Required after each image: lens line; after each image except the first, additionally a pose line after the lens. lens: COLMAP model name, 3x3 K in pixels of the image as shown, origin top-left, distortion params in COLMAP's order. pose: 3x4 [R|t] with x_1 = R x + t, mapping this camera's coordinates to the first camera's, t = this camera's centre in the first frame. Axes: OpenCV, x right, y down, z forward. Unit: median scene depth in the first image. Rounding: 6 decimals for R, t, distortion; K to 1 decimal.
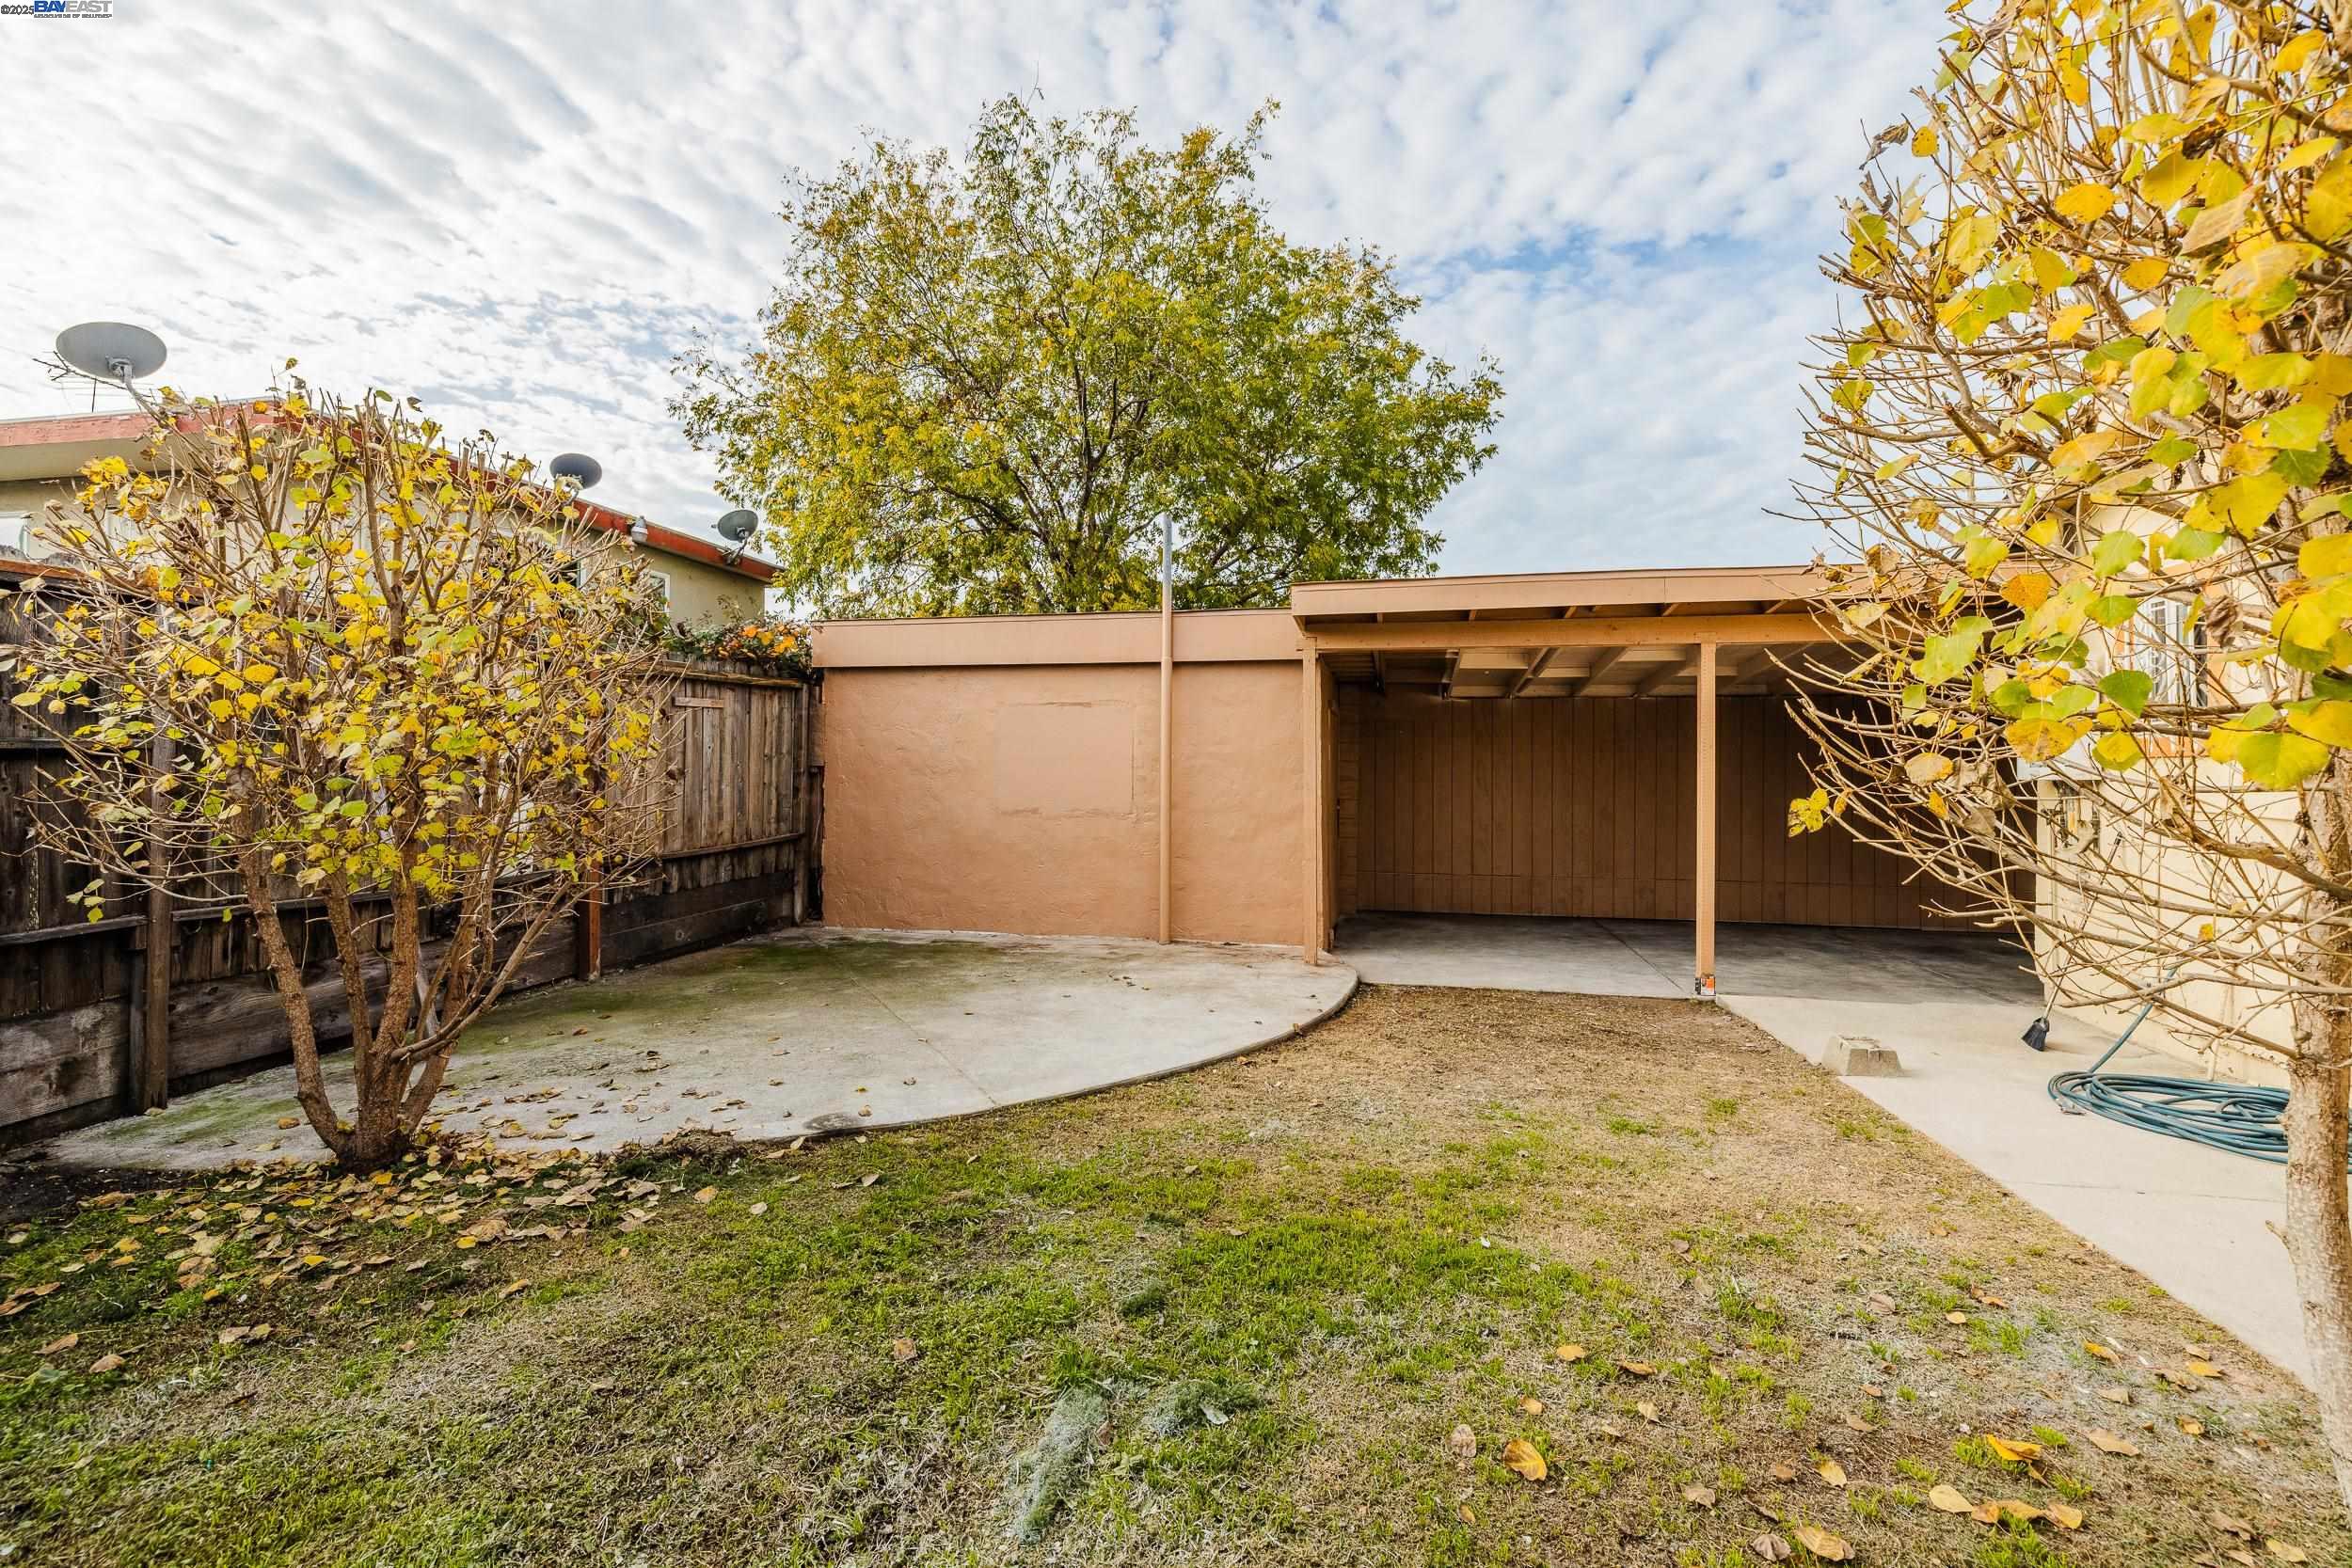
lens RADIAL K [[1020.8, 0, 1177.7], [0, 1020.8, 844.9], [0, 0, 1]] dist [0.000113, -0.000002]
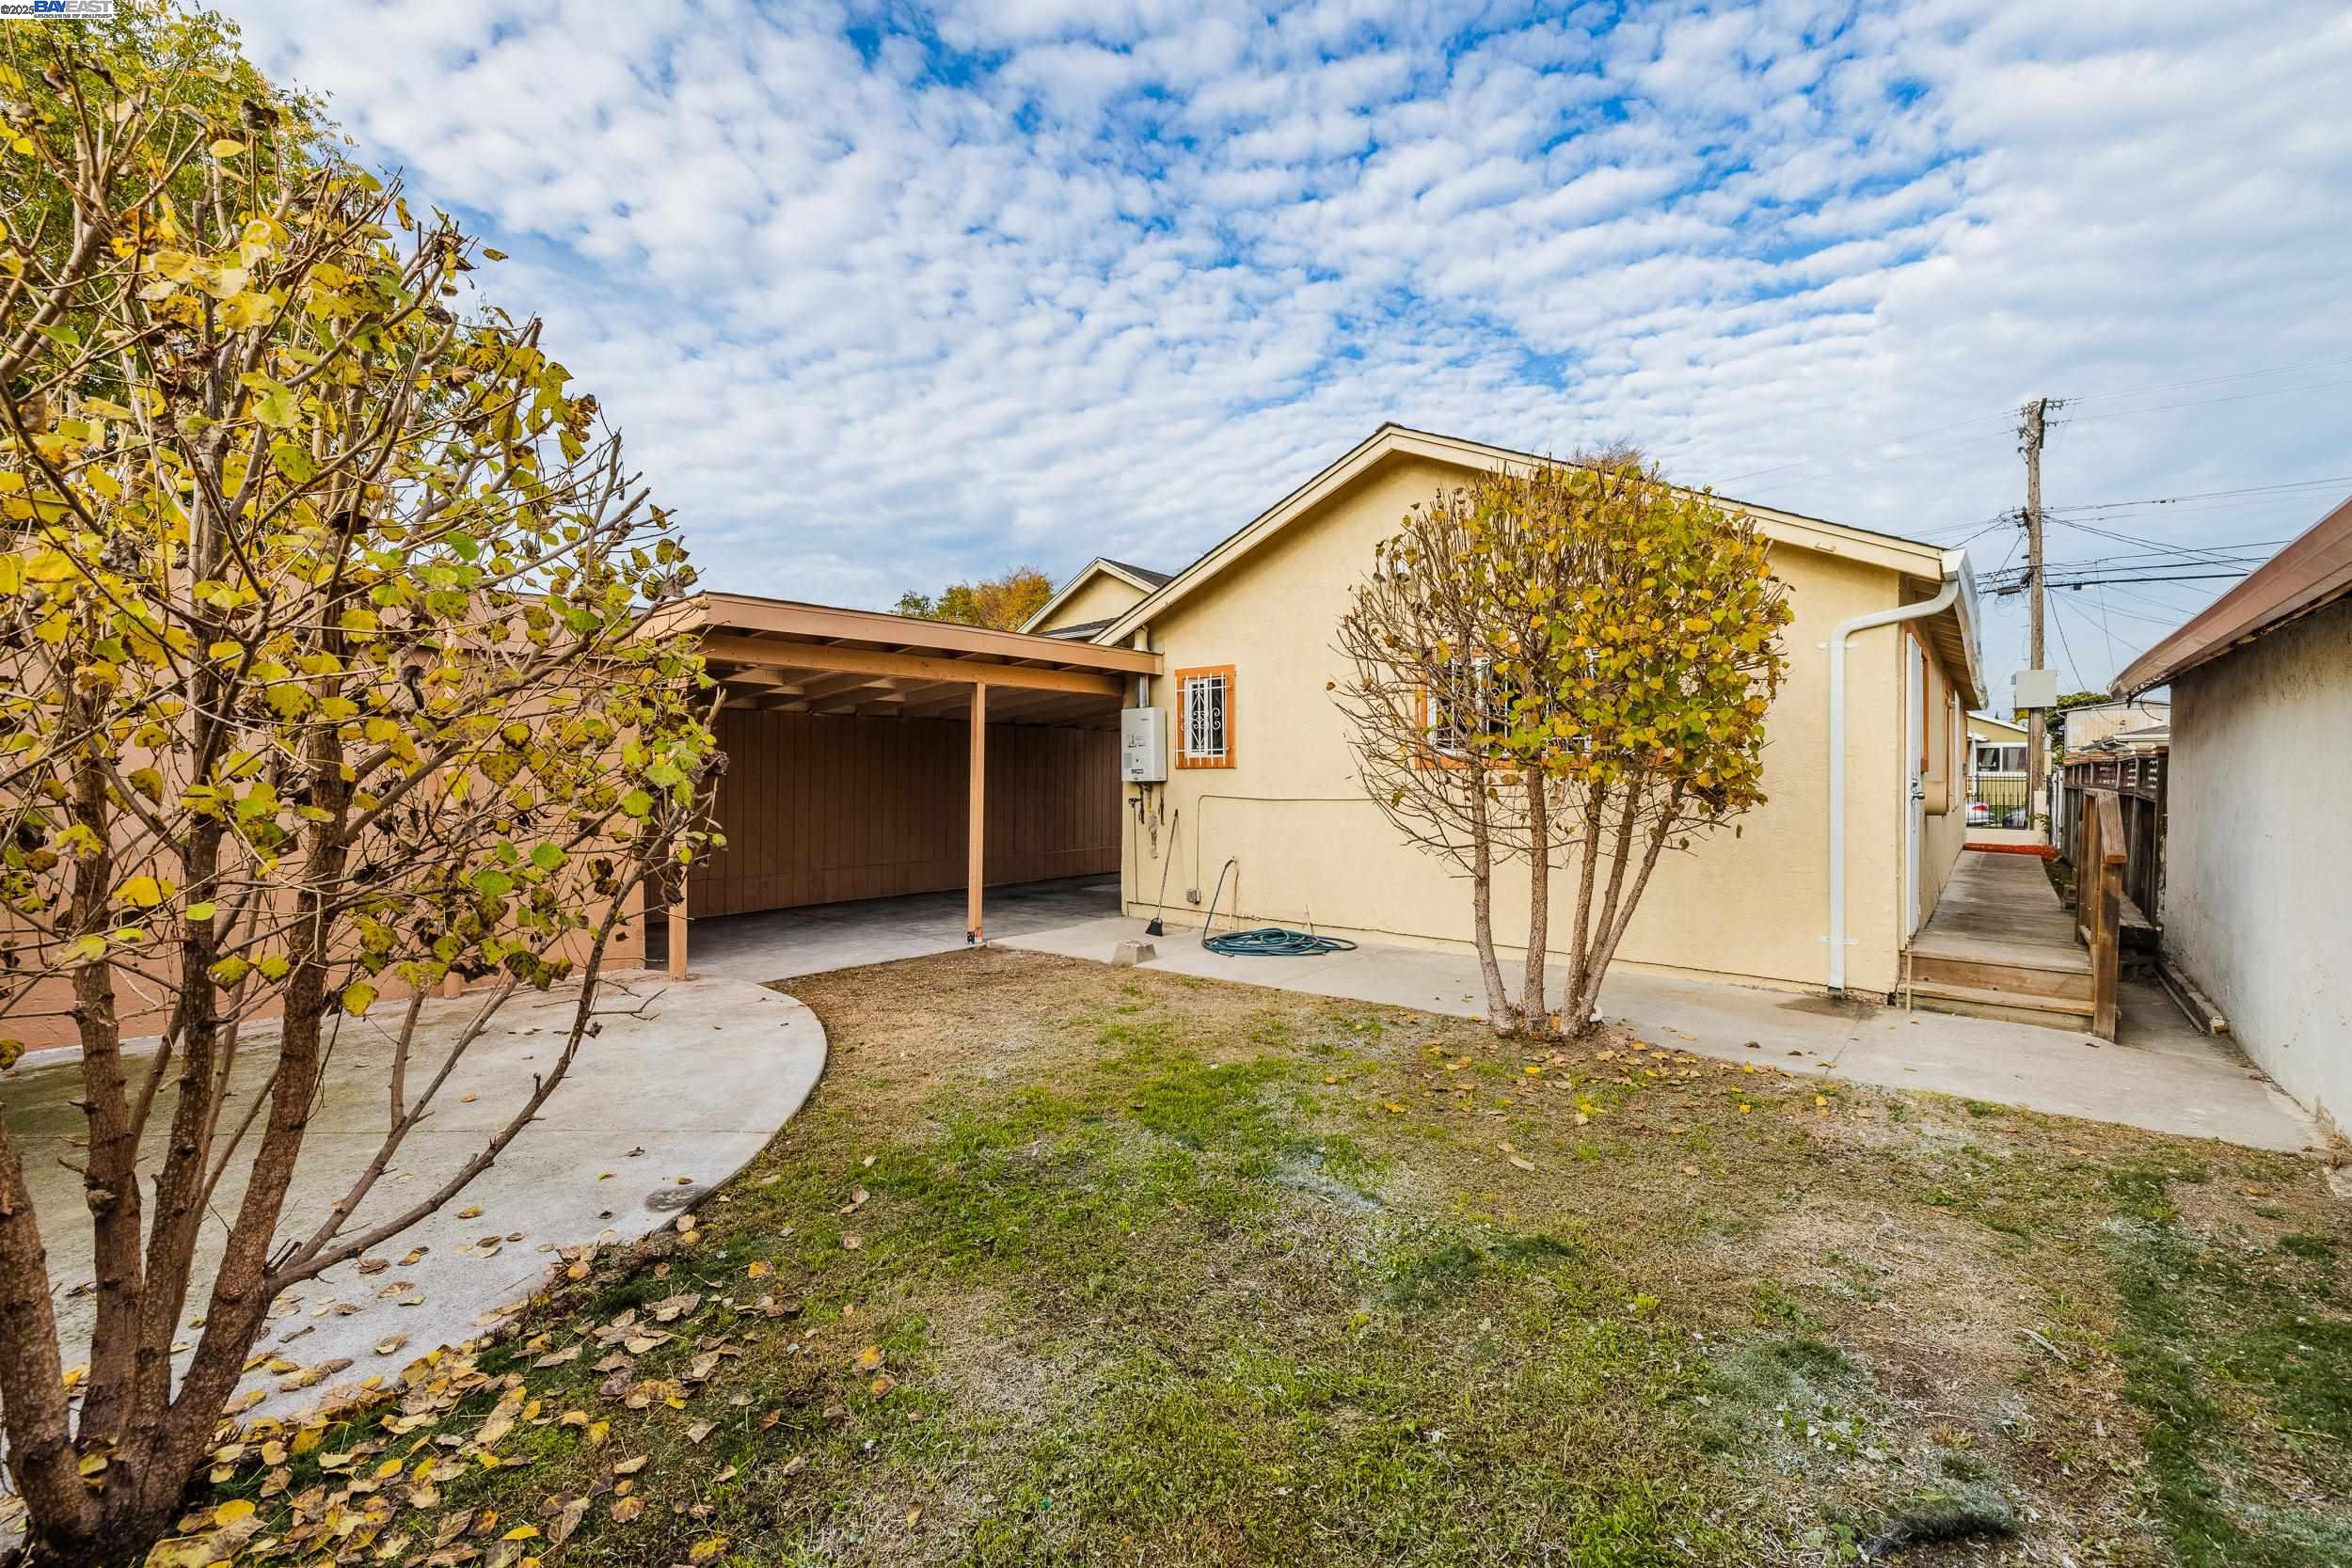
lens RADIAL K [[1012.9, 0, 1176.0], [0, 1012.9, 784.0], [0, 0, 1]] dist [0.000009, 0.000017]
pose [[0.466505, -0.004662, 0.884506, -0.553492], [0.052803, 0.998349, -0.022587, -0.018356], [-0.882941, 0.057242, 0.465981, 0.143704]]
